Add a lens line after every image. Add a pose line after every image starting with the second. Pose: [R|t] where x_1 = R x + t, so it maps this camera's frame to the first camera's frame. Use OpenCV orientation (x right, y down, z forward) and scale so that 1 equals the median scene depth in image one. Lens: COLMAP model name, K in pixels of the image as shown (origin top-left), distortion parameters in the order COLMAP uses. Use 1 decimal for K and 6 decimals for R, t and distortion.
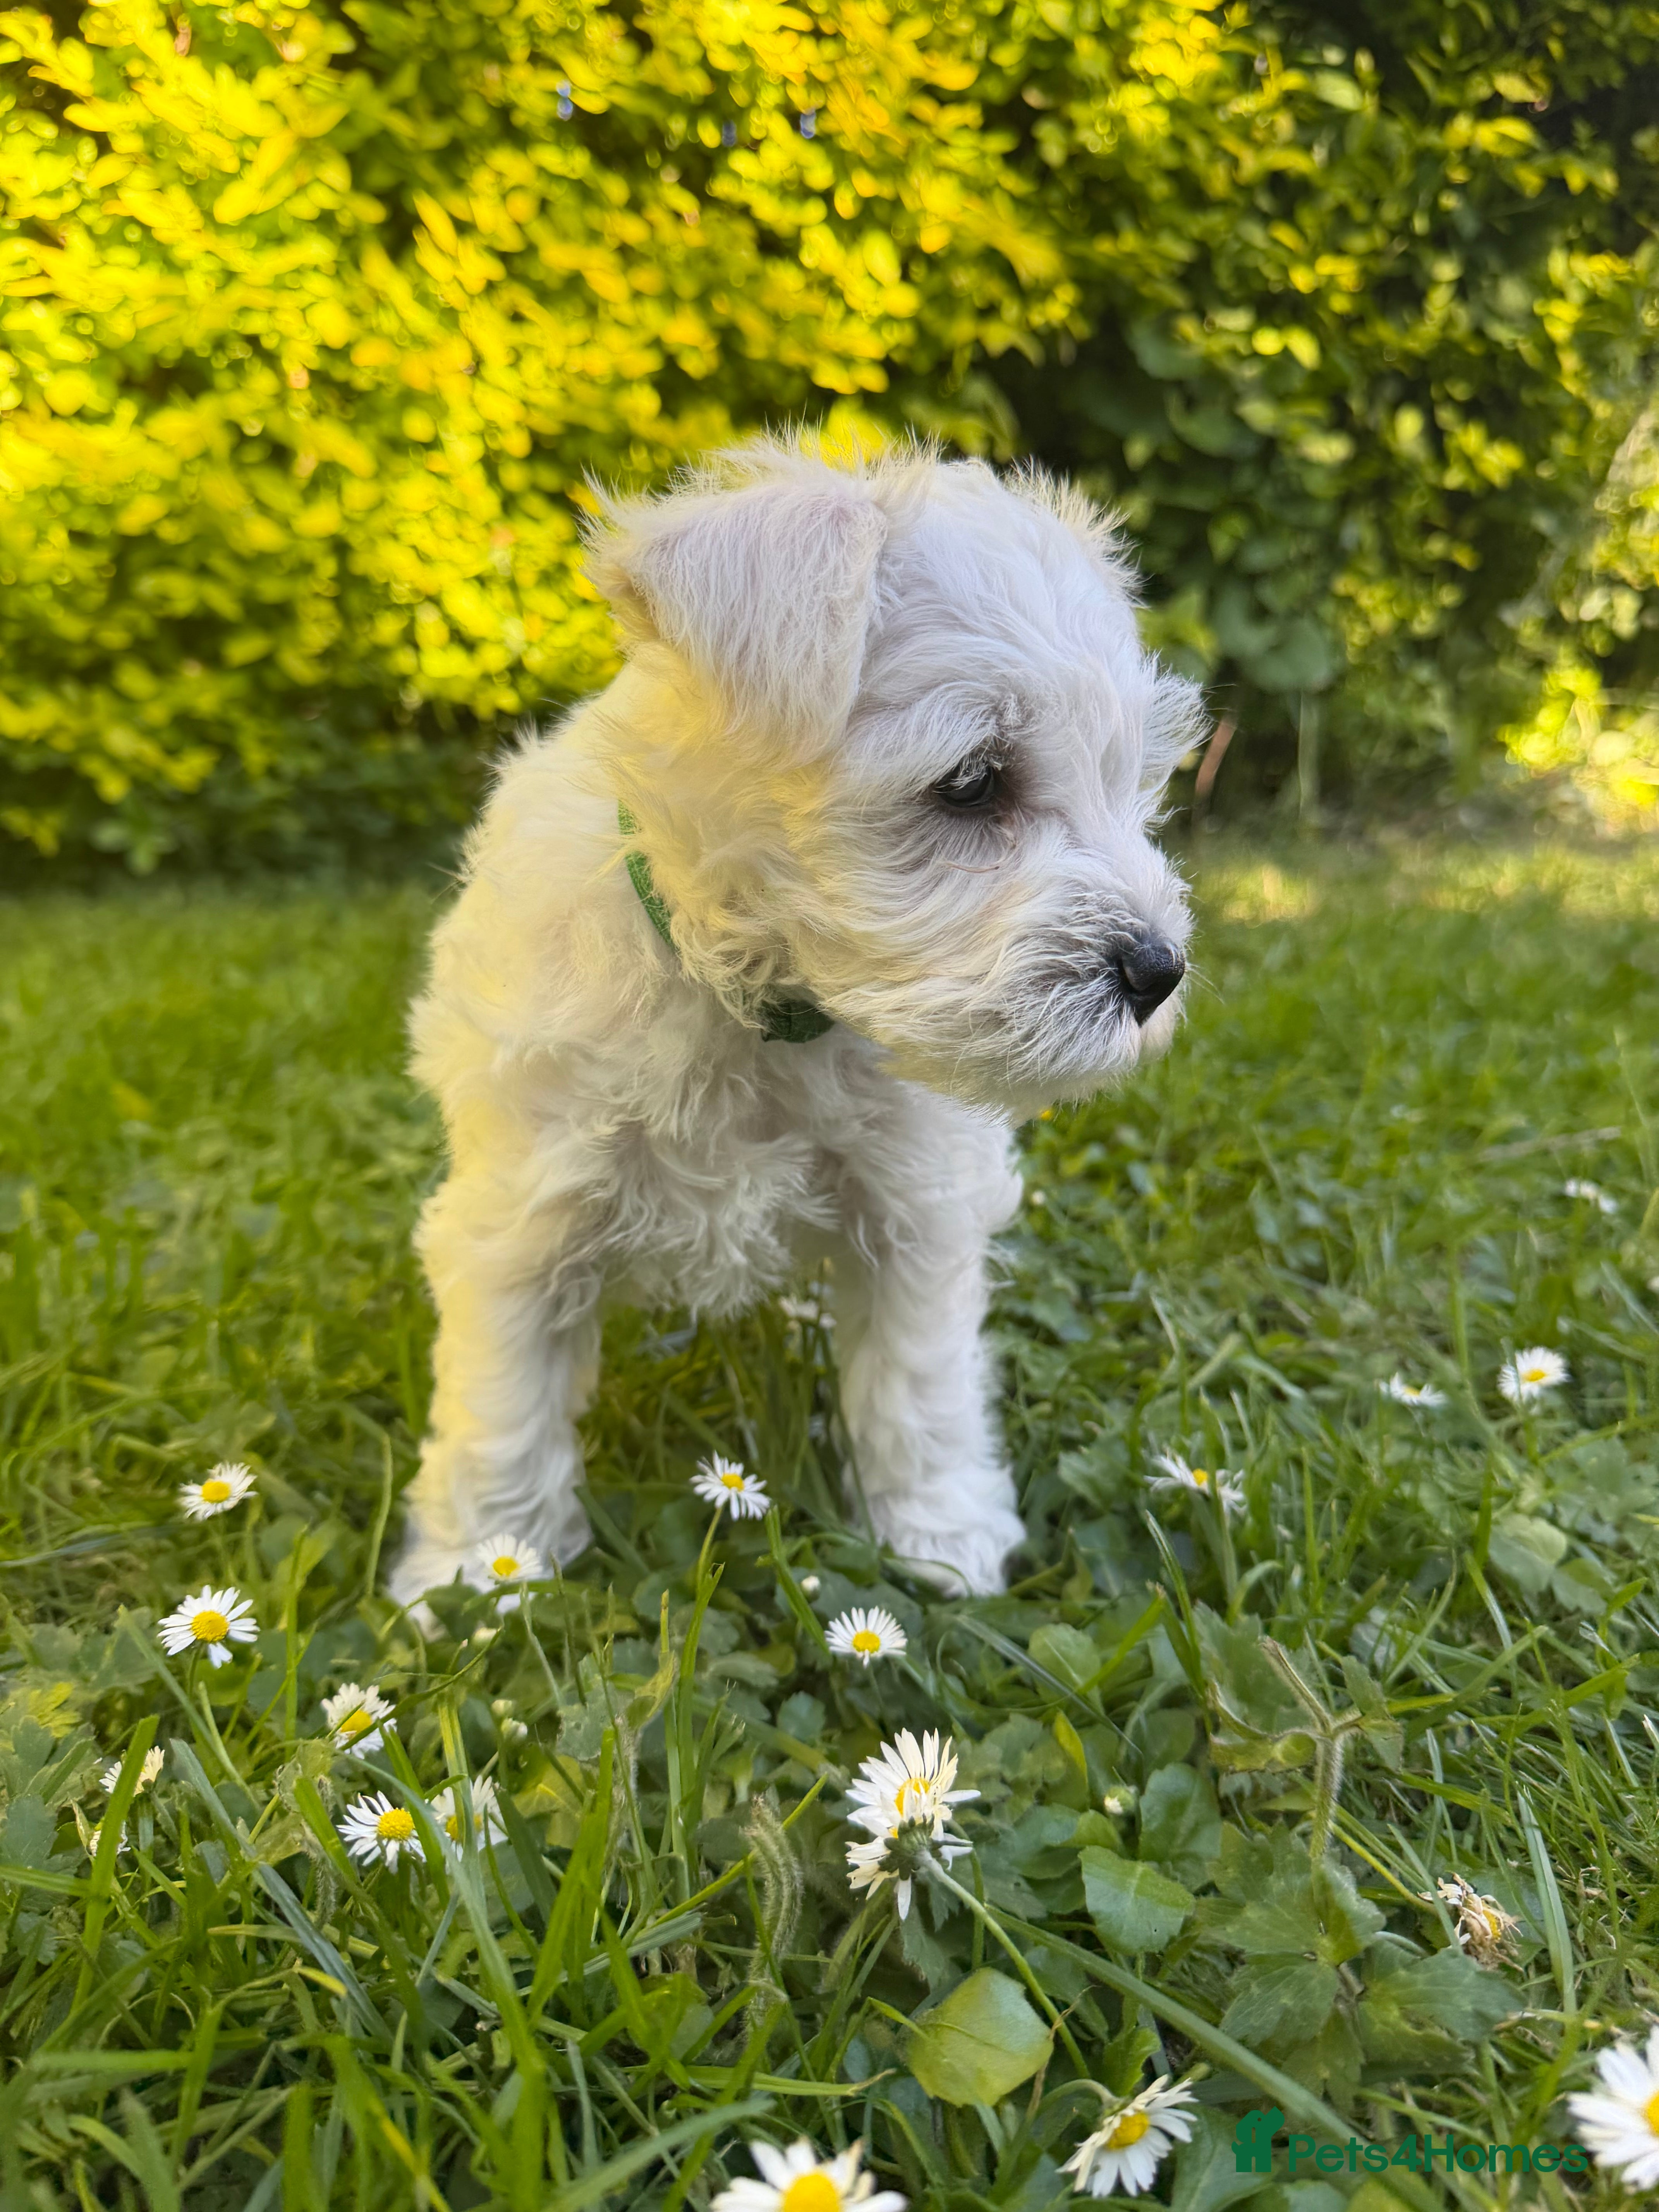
lens RADIAL K [[1623.5, 0, 831.5], [0, 1623.5, 1114.0], [0, 0, 1]] dist [-0.029712, 0.004830]
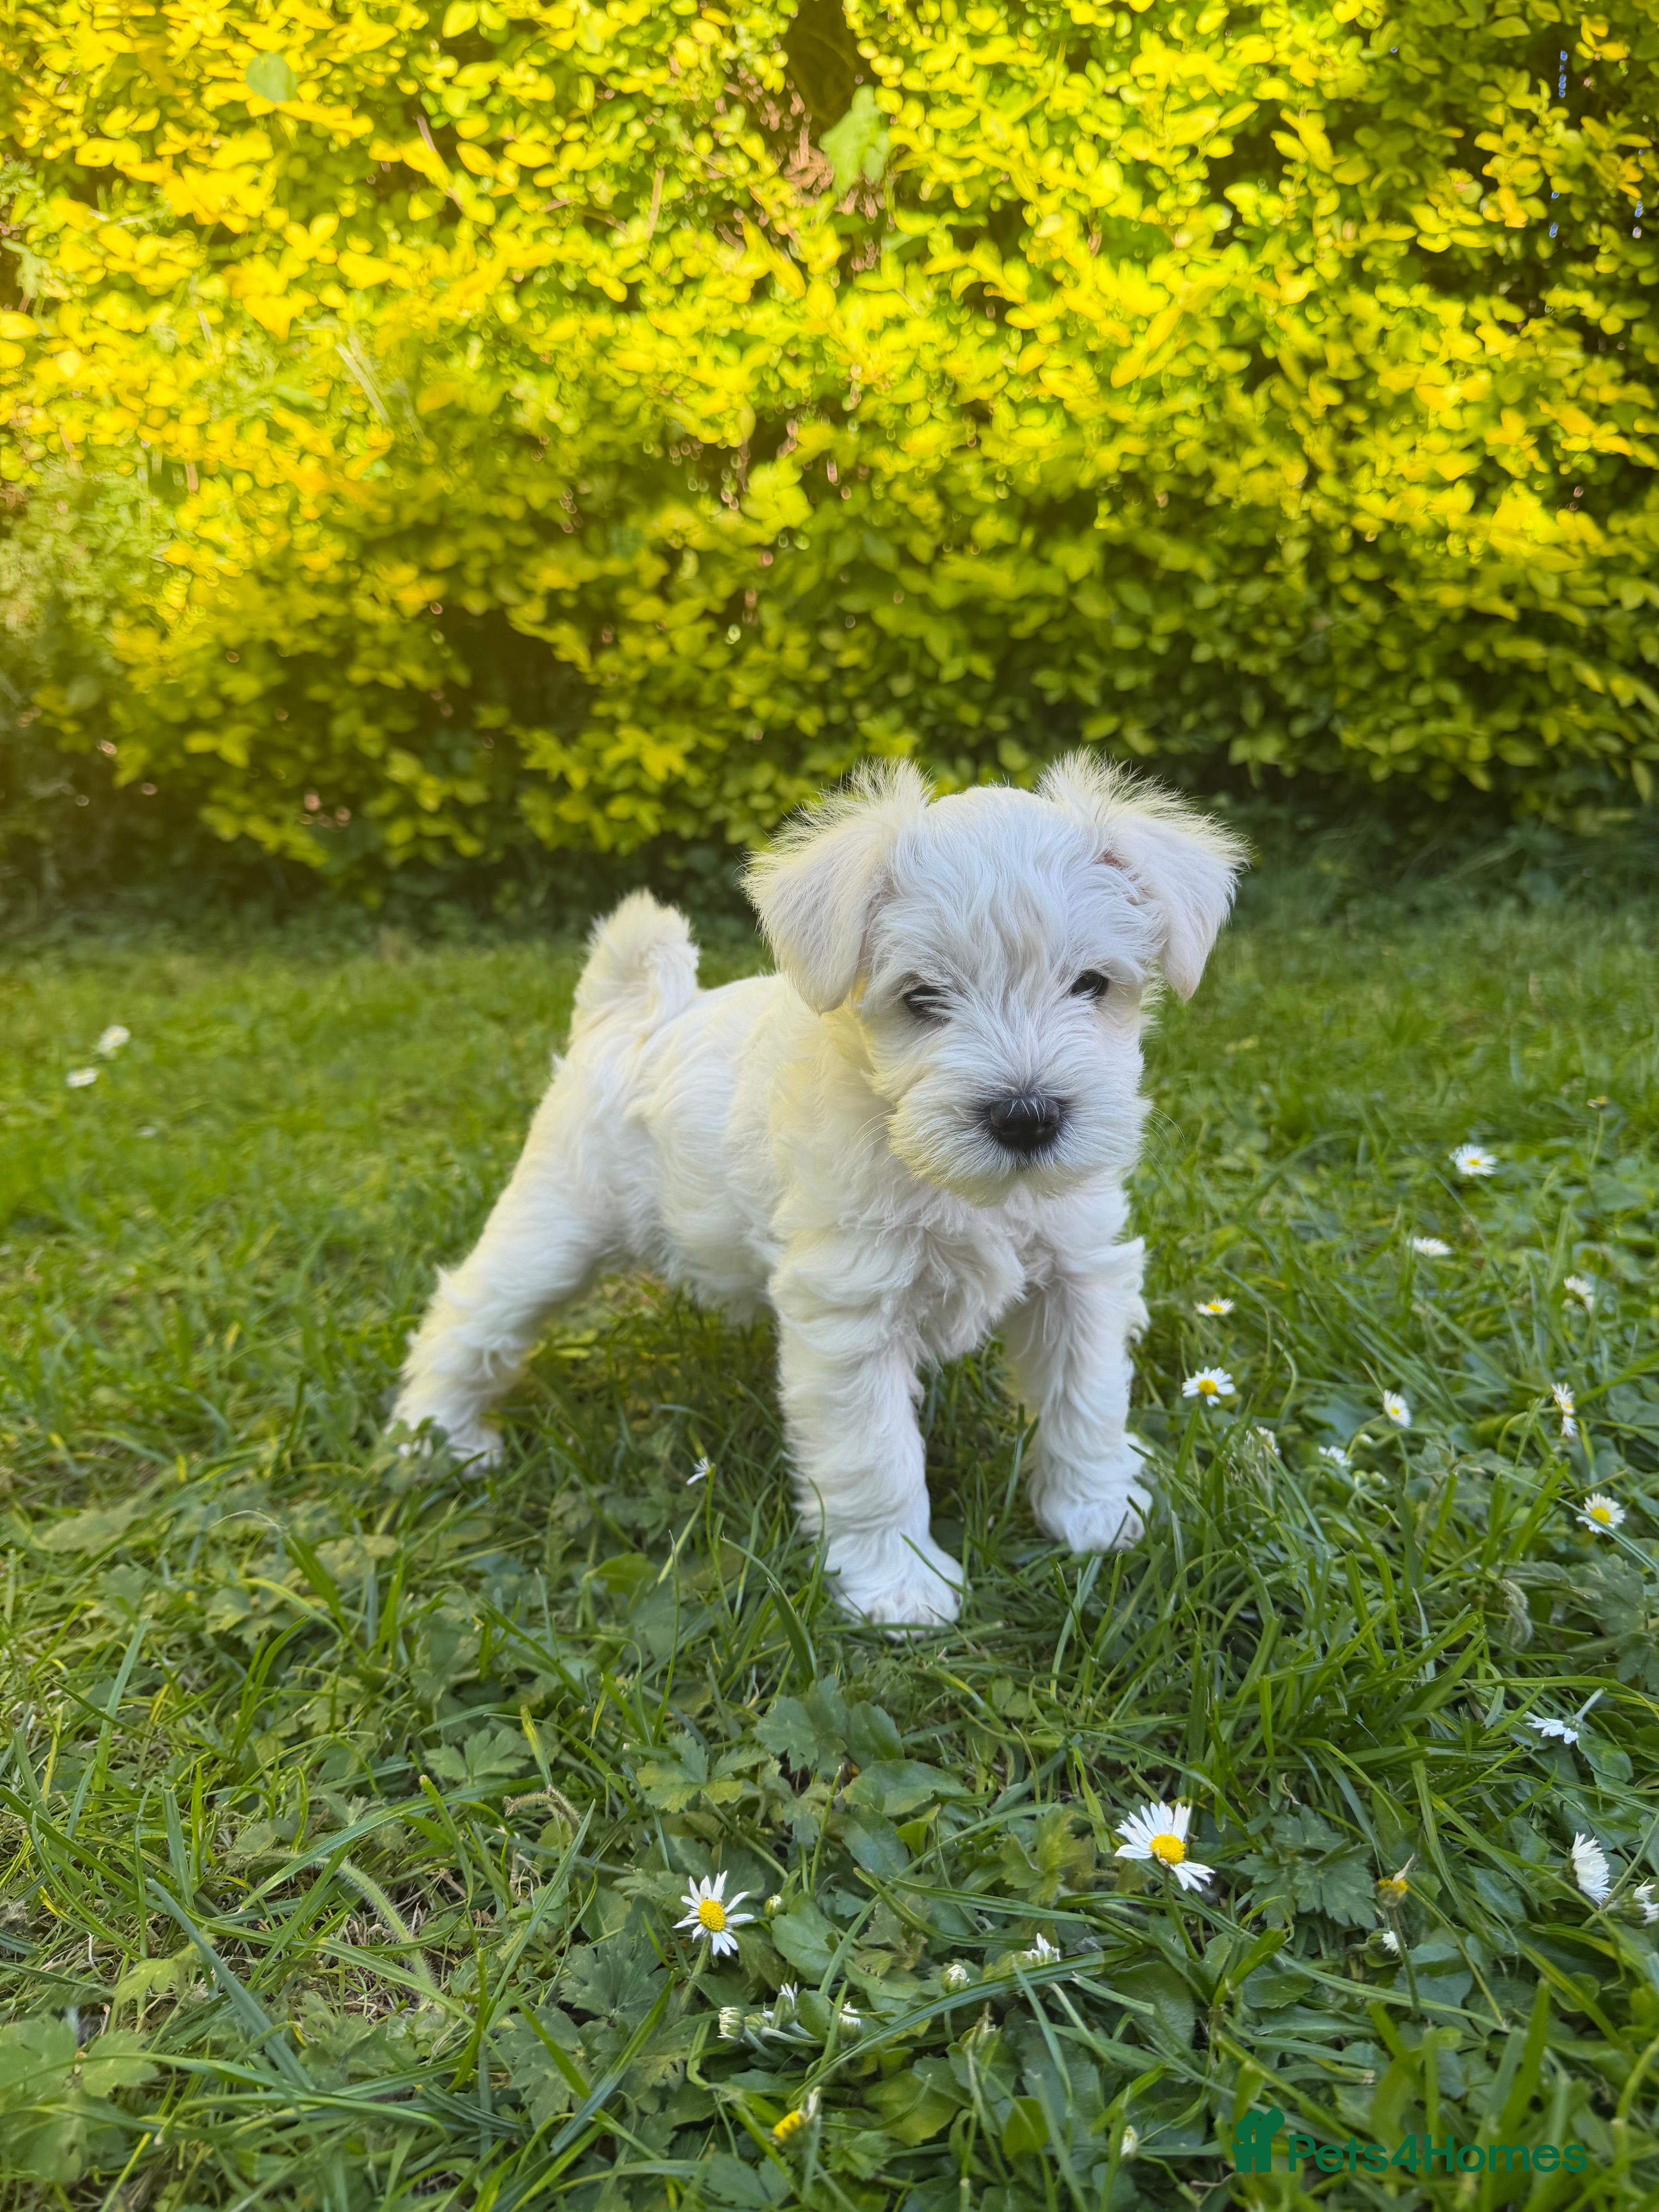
lens RADIAL K [[1623.5, 0, 823.3], [0, 1623.5, 1127.5], [0, 0, 1]] dist [-0.029712, 0.004830]
pose [[0.905602, 0.081173, -0.416287, -0.018061], [-0.077549, 0.996659, 0.025640, -0.000263], [0.416978, 0.009063, 0.908872, -0.203815]]
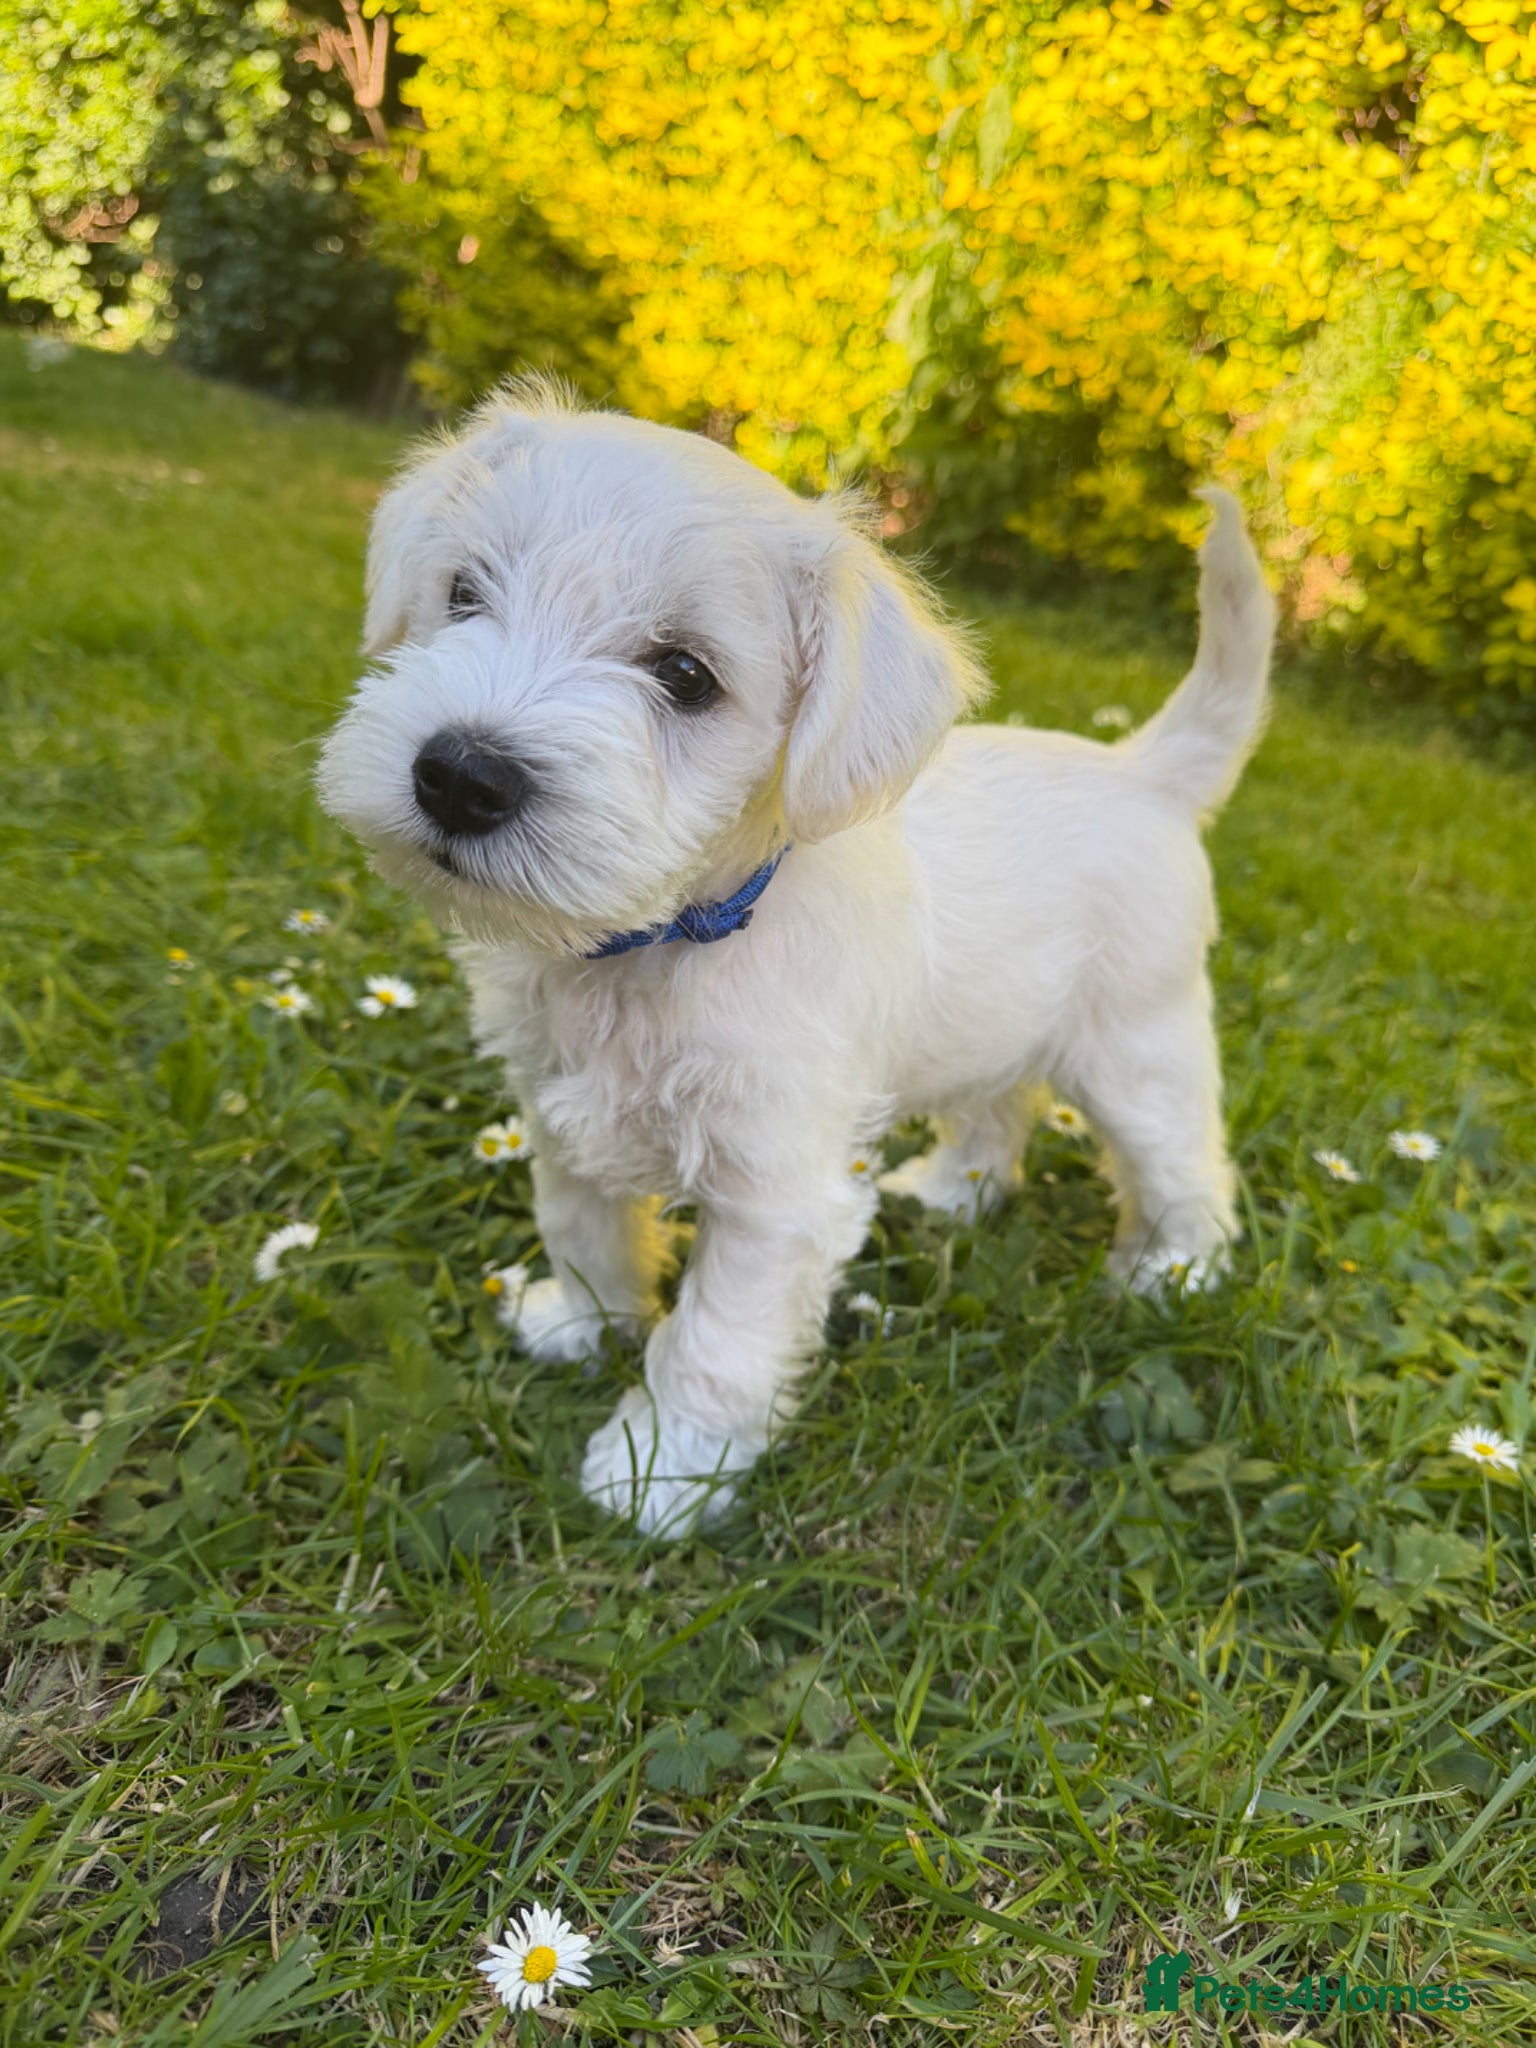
lens RADIAL K [[1531.9, 0, 767.0], [0, 1531.9, 1037.8], [0, 0, 1]] dist [-0.031343, 0.004578]
pose [[0.089773, 0.398985, -0.912552, 0.391401], [-0.397321, 0.854532, 0.334531, -0.079763], [0.913278, 0.332544, 0.235239, 0.055079]]
